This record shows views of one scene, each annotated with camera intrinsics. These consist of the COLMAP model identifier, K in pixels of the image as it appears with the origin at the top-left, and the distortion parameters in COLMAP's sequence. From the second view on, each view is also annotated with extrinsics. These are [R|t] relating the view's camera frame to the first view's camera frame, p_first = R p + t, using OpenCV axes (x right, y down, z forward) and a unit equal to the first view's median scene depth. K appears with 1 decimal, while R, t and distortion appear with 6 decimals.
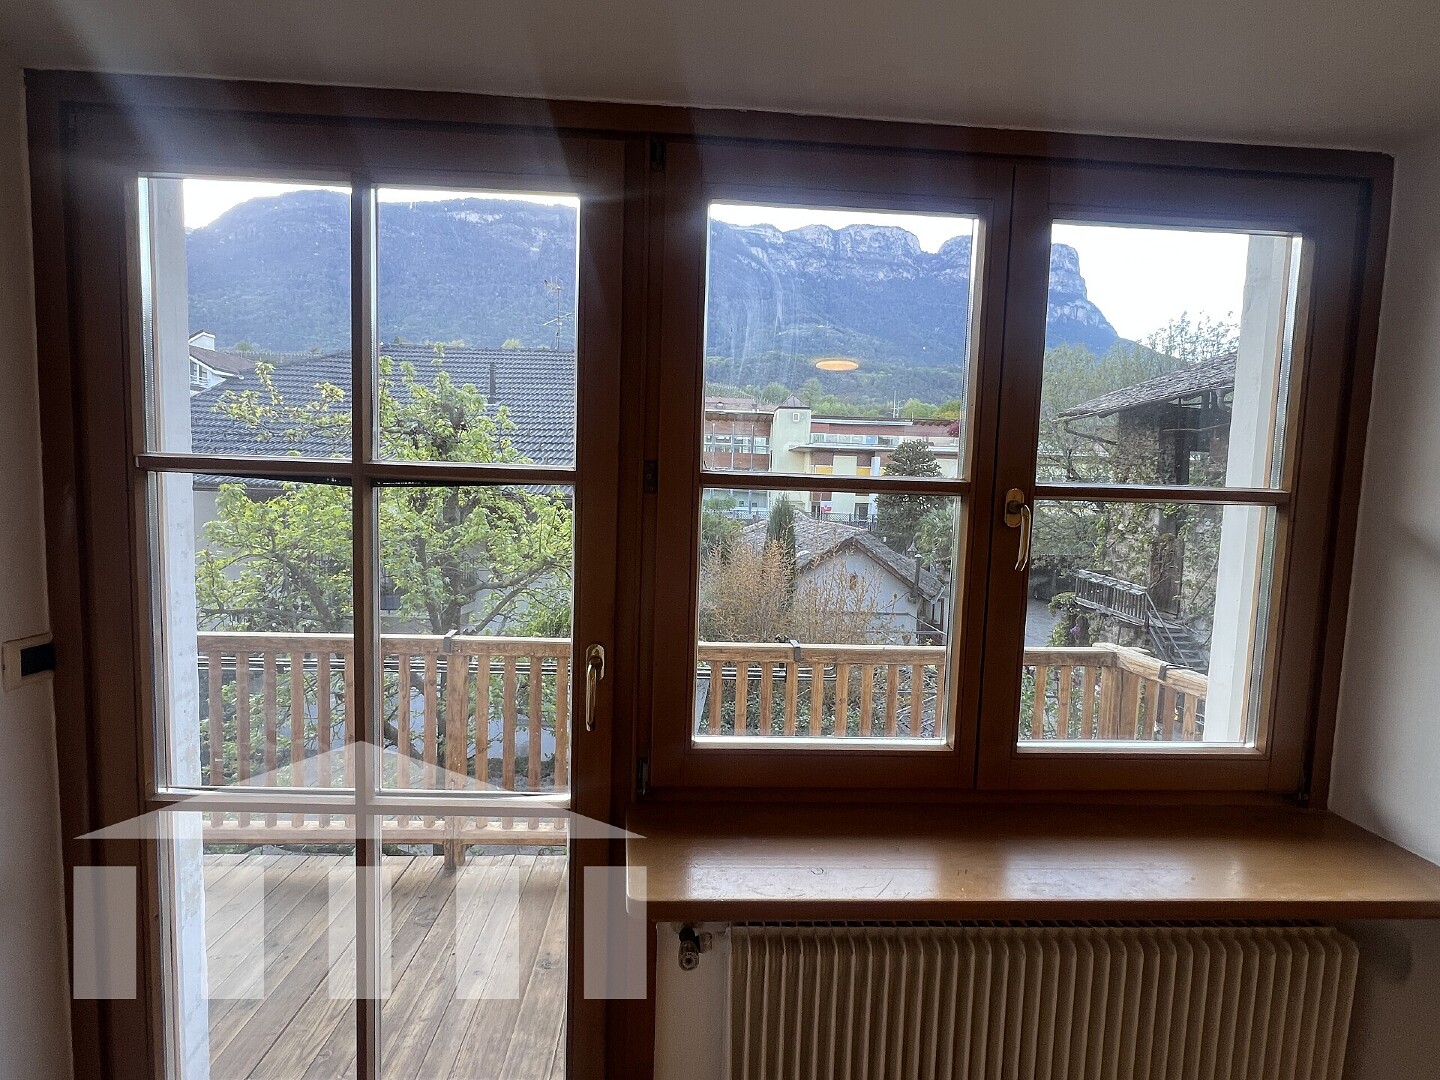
lens RADIAL K [[680.3, 0, 712.1], [0, 680.3, 536.5], [0, 0, 1]] dist [-0.005363, -0.000007]
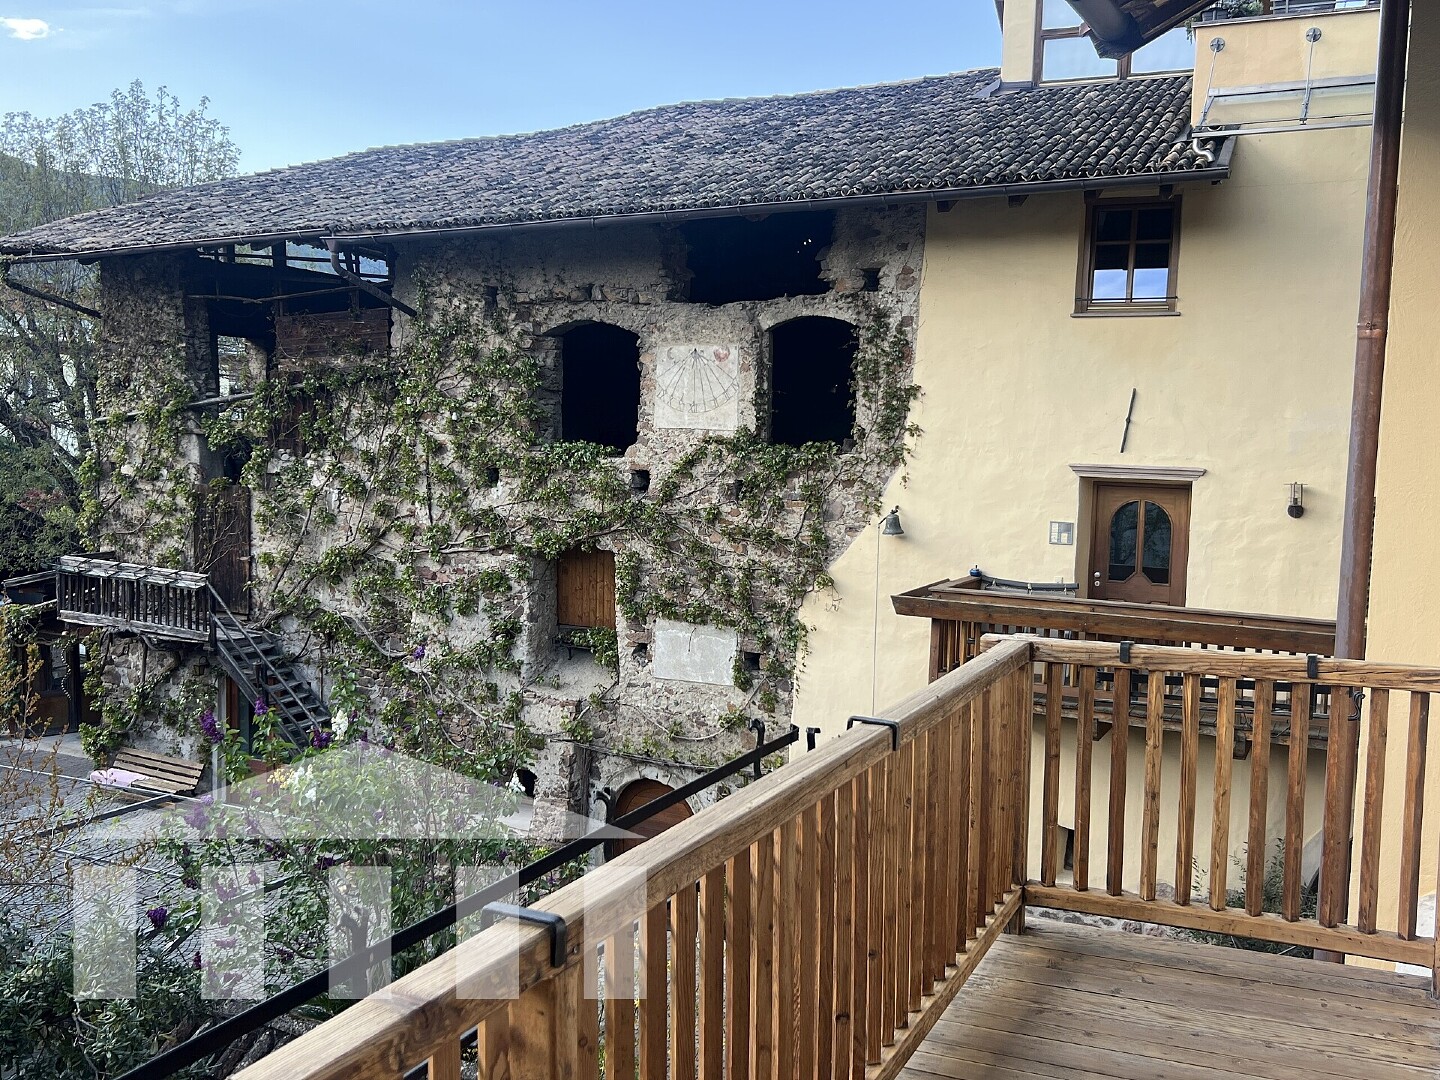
lens RADIAL K [[1338.0, 0, 689.4], [0, 1338.0, 551.8], [0, 0, 1]] dist [0.035034, 0.000000]
pose [[0.482698, -0.109138, 0.868960, -0.126152], [0.064233, 0.993944, 0.089155, -0.016121], [-0.873428, 0.012781, 0.486786, 0.082097]]
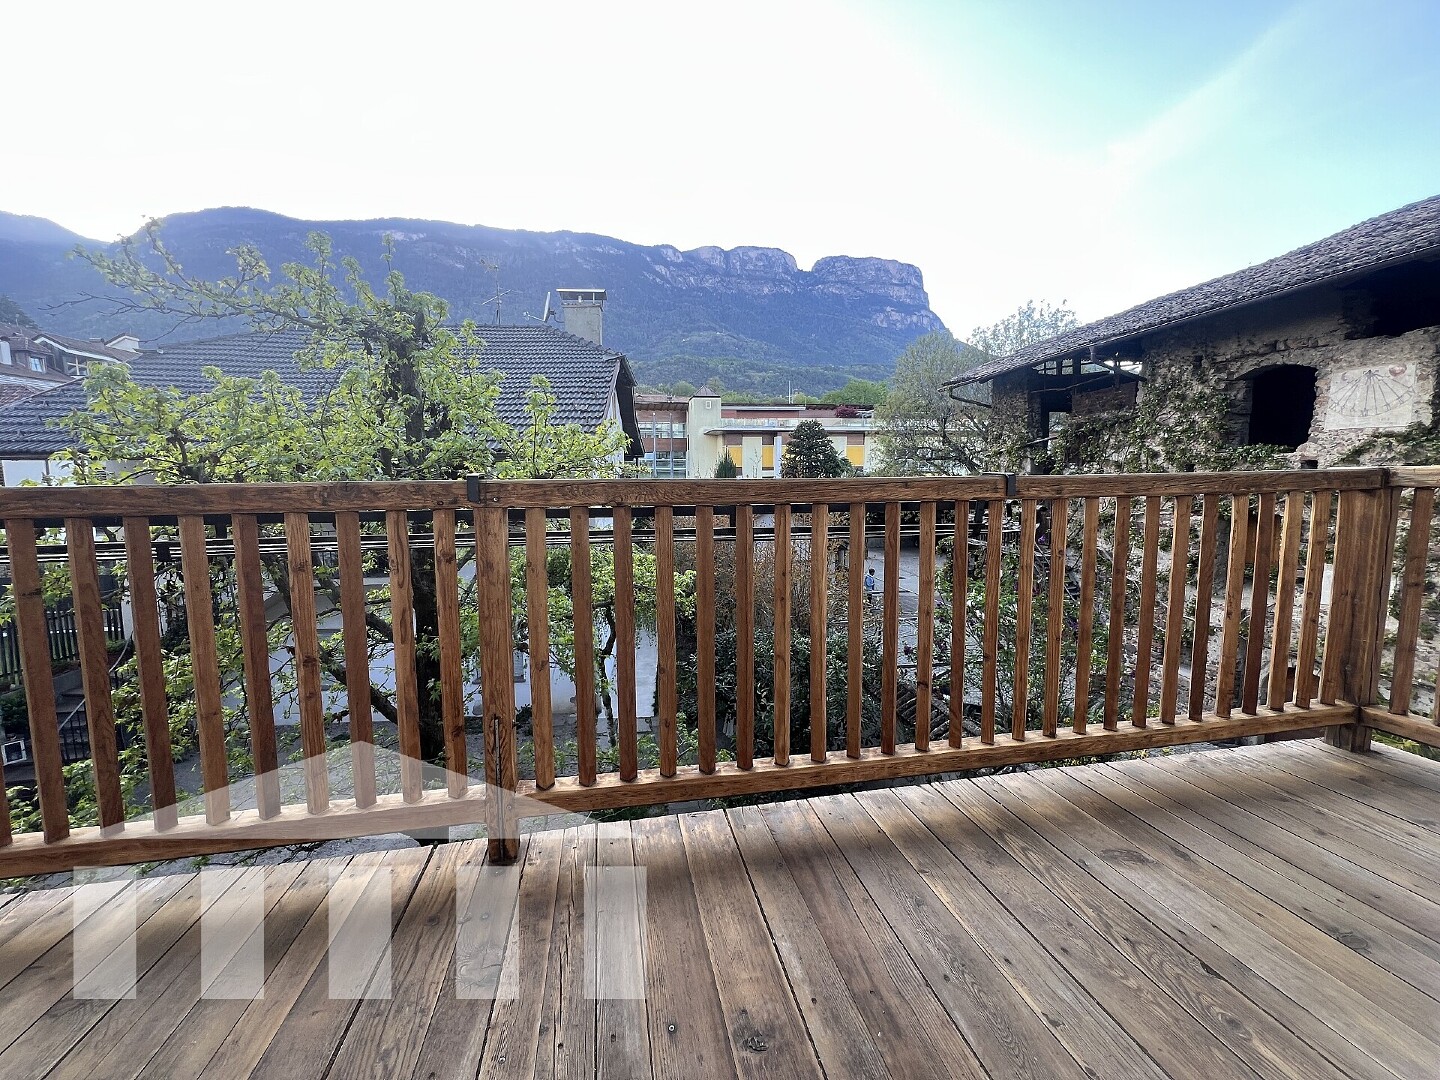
lens RADIAL K [[578.4, 0, 712.6], [0, 578.4, 531.9], [0, 0, 1]] dist [-0.003687, 0.002516]
pose [[0.989815, -0.054775, 0.131396, -0.031909], [0.050826, 0.998155, 0.033221, 0.023989], [-0.132974, -0.026204, 0.990773, 0.059956]]
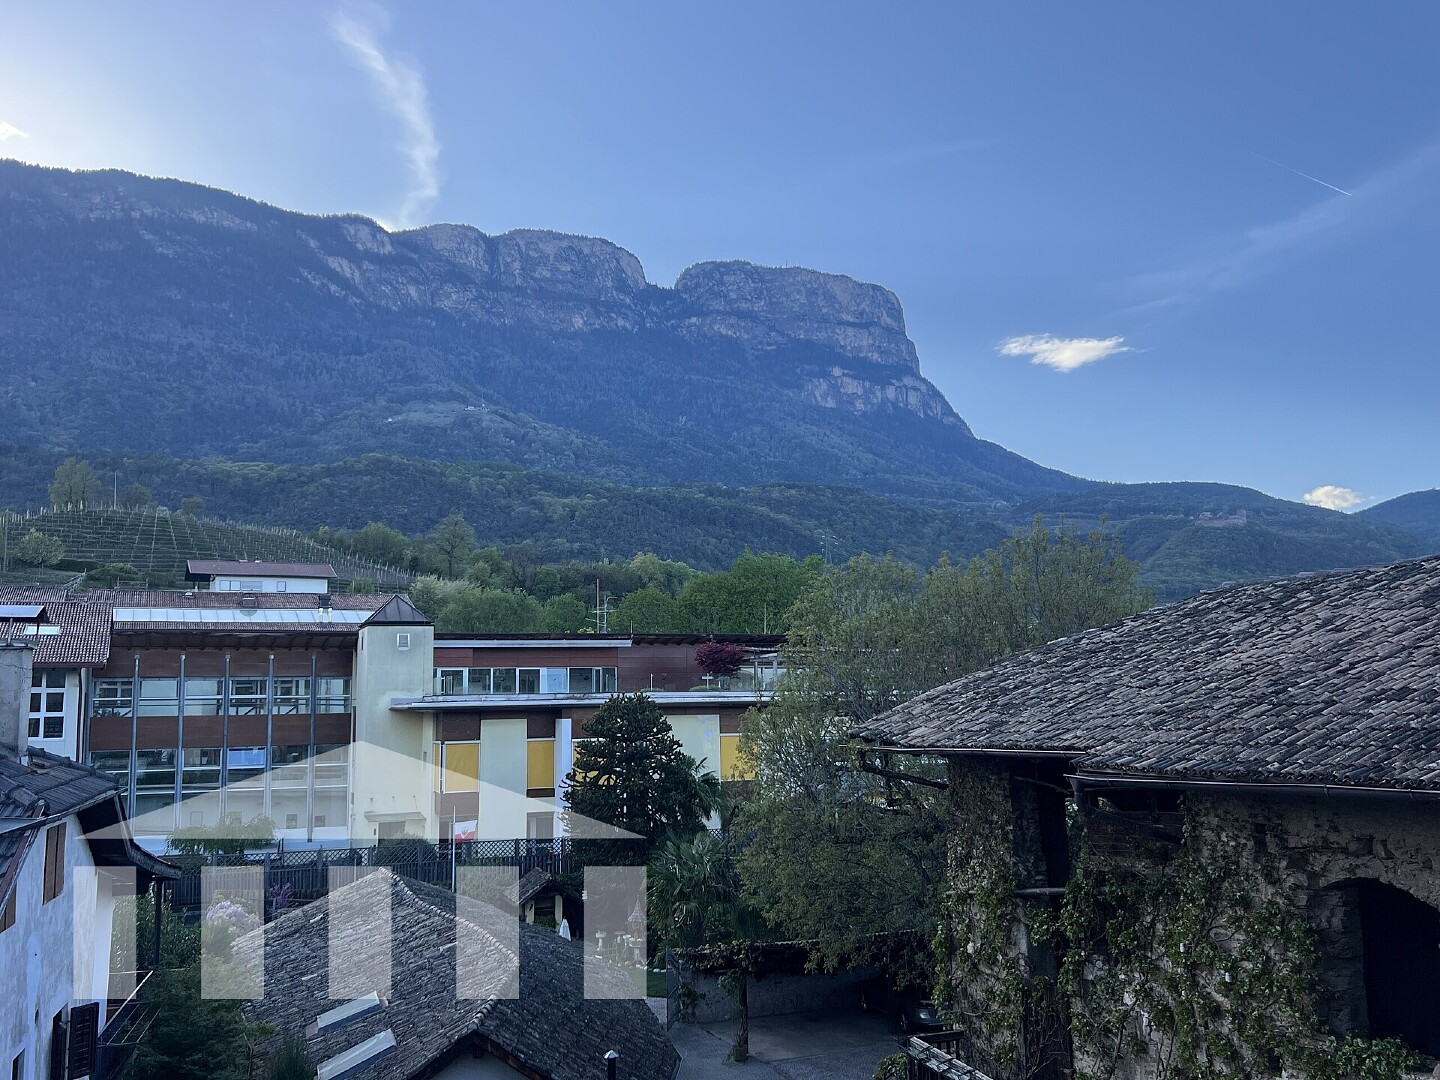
lens RADIAL K [[1338.0, 0, 738.4], [0, 1338.0, 541.3], [0, 0, 1]] dist [0.035034, 0.000000]
pose [[0.939657, -0.006022, 0.342065, 0.060450], [0.074349, 0.979543, -0.186994, -0.147831], [-0.333941, 0.201142, 0.920883, 0.003506]]
